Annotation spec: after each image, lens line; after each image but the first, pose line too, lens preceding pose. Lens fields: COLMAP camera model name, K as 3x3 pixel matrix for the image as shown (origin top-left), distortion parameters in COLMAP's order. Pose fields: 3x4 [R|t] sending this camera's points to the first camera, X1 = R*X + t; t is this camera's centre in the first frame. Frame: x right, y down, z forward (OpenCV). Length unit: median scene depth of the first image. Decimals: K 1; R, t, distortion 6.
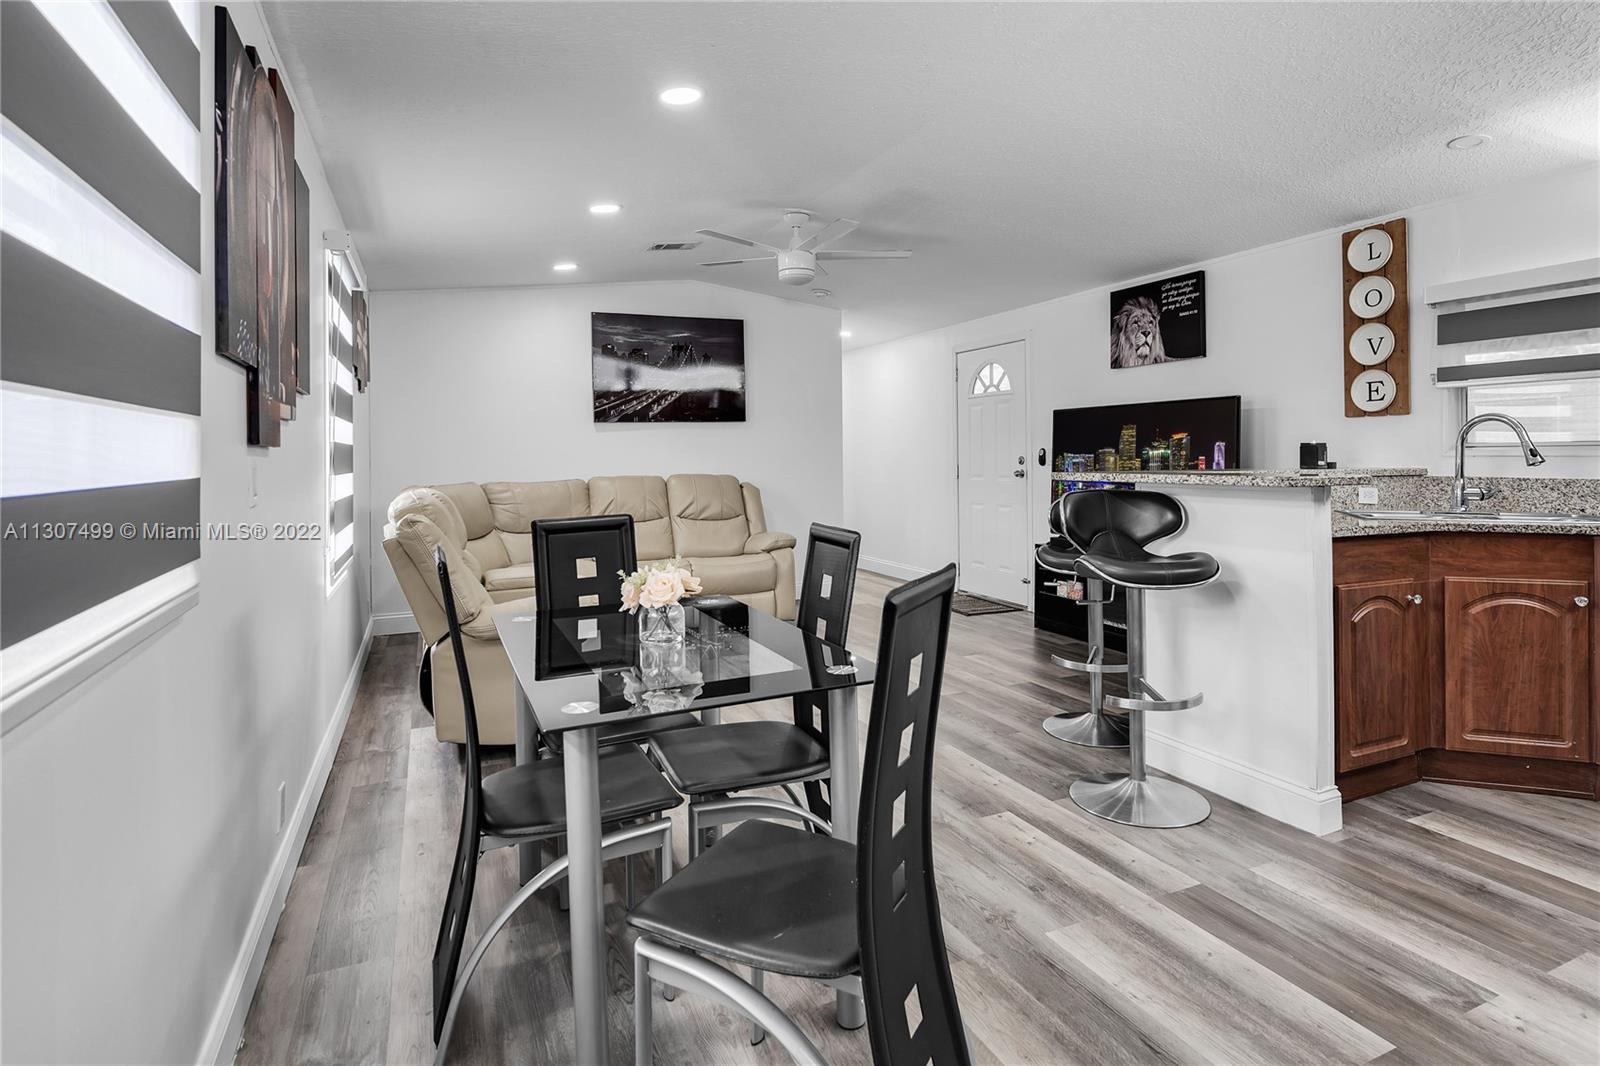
lens RADIAL K [[848.3, 0, 811.2], [0, 848.3, 457.9], [0, 0, 1]] dist [0.000916, 0.001407]
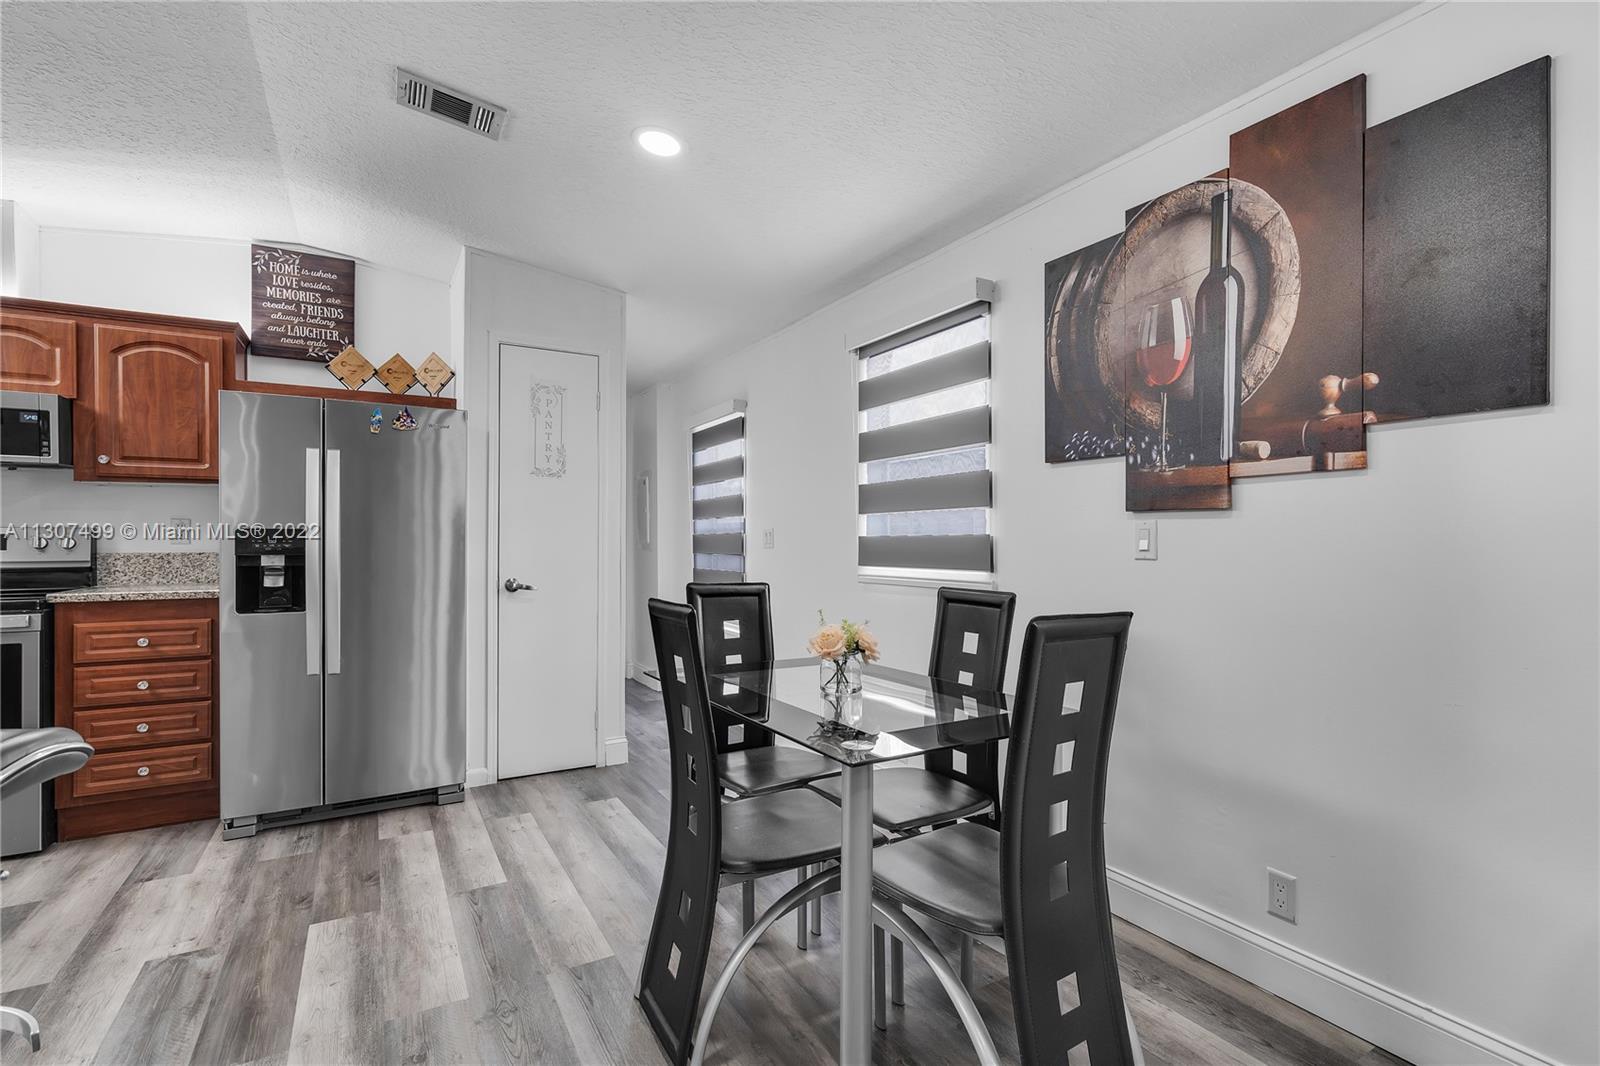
lens RADIAL K [[727.2, 0, 807.1], [0, 727.2, 542.6], [0, 0, 1]] dist [-0.000662, -0.000009]
pose [[-0.993992, 0.008552, -0.109120, -0.016559], [0.007877, 0.999947, 0.006616, 0.011183], [0.109171, 0.005716, -0.994007, 0.999058]]
